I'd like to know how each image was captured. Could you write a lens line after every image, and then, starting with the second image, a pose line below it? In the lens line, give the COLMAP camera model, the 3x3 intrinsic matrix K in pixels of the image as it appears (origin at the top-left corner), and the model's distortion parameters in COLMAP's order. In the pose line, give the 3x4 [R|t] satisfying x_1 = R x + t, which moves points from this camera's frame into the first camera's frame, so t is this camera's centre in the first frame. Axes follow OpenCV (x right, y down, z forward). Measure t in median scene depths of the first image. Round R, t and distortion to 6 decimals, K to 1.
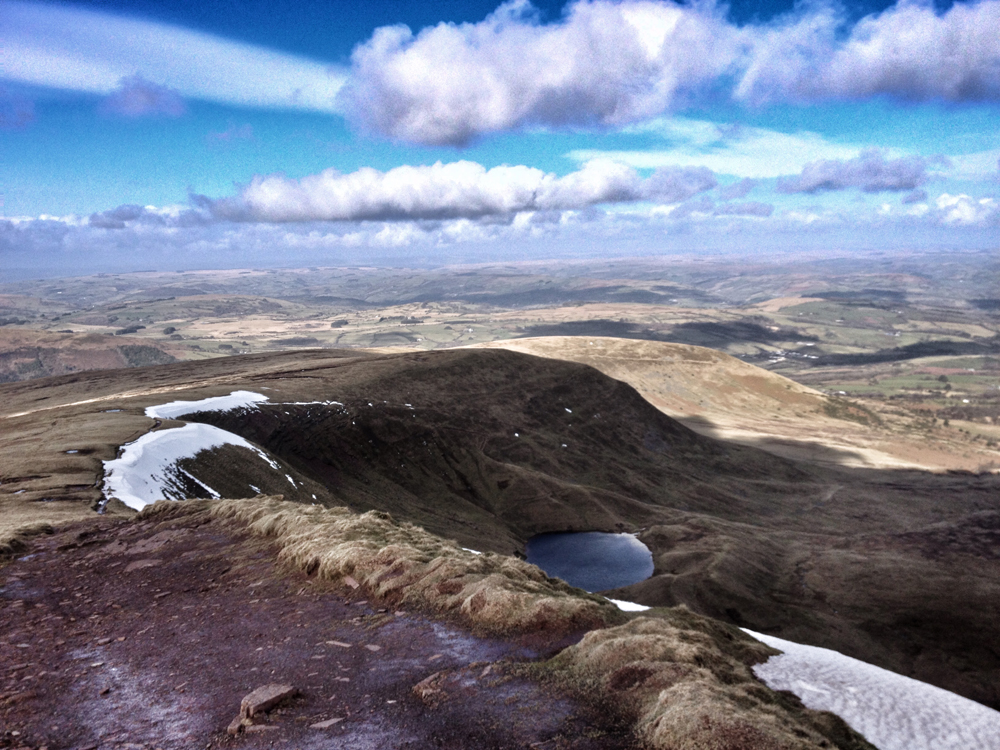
lens RADIAL K [[886.1, 0, 500.2], [0, 886.1, 374.0], [0, 0, 1]] dist [-0.014828, -0.033169]
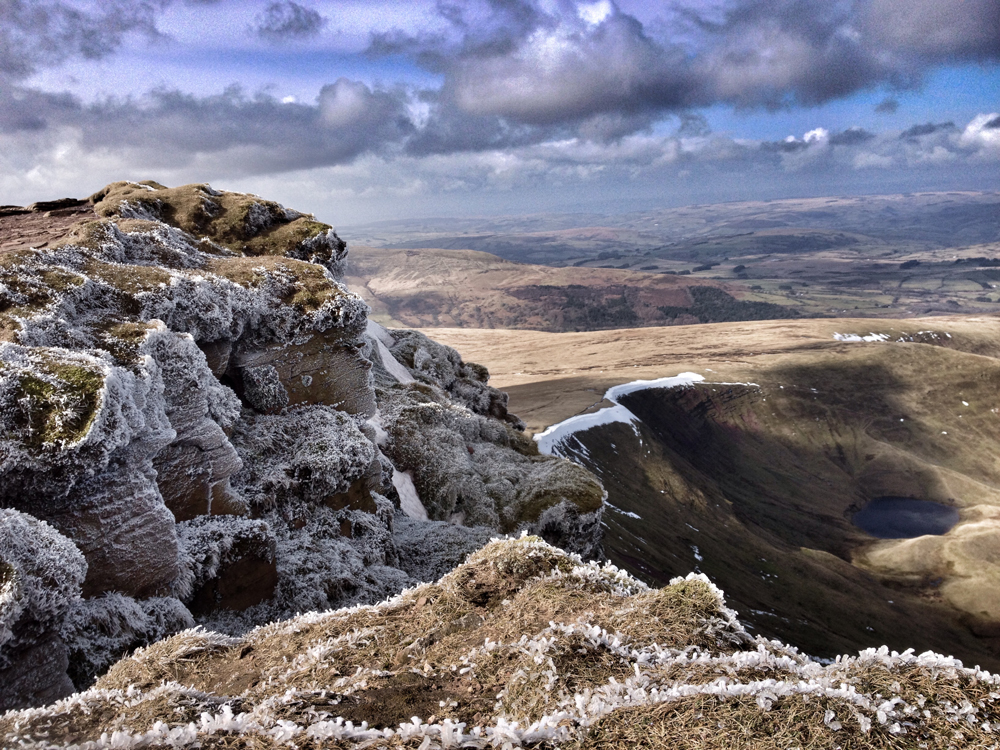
lens RADIAL K [[886.1, 0, 499.5], [0, 886.1, 374.7], [0, 0, 1]] dist [-0.014828, -0.033169]
pose [[0.801427, 0.092641, -0.590874, 0.063442], [-0.042319, 0.994238, 0.098483, -0.020578], [0.596593, -0.053922, 0.800730, -0.076666]]
